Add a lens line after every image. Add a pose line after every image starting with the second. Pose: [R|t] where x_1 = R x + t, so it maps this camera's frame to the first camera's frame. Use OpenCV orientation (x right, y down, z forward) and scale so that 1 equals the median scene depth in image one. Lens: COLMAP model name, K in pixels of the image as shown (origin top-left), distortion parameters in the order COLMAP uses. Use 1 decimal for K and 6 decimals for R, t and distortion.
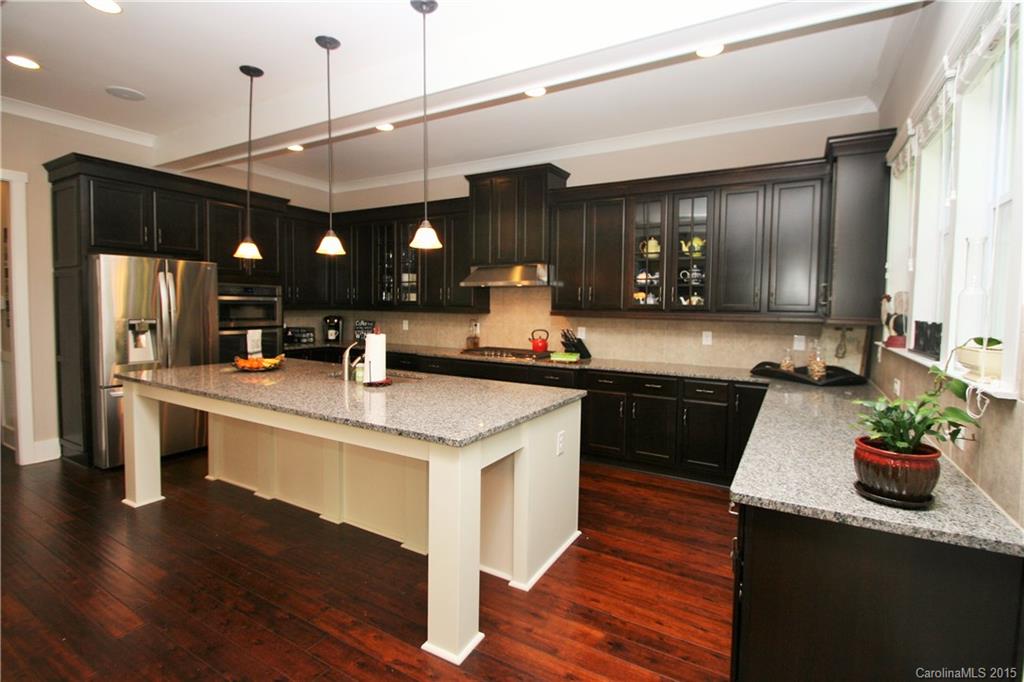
lens RADIAL K [[488.8, 0, 512.2], [0, 488.8, 323.7], [0, 0, 1]] dist [-0.001451, -0.000590]
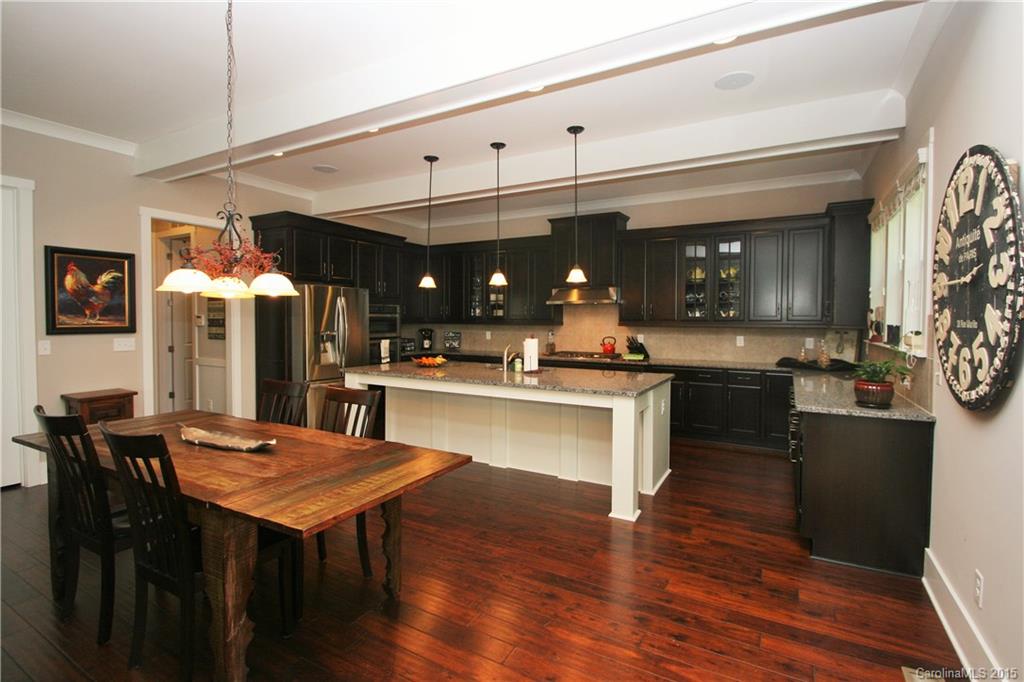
lens RADIAL K [[491.1, 0, 509.5], [0, 491.1, 326.4], [0, 0, 1]] dist [0.000816, 0.000091]
pose [[0.999852, -0.010747, 0.013422, -0.266440], [0.011051, 0.999680, -0.022756, 0.013172], [-0.013173, 0.022901, 0.999651, -0.362115]]
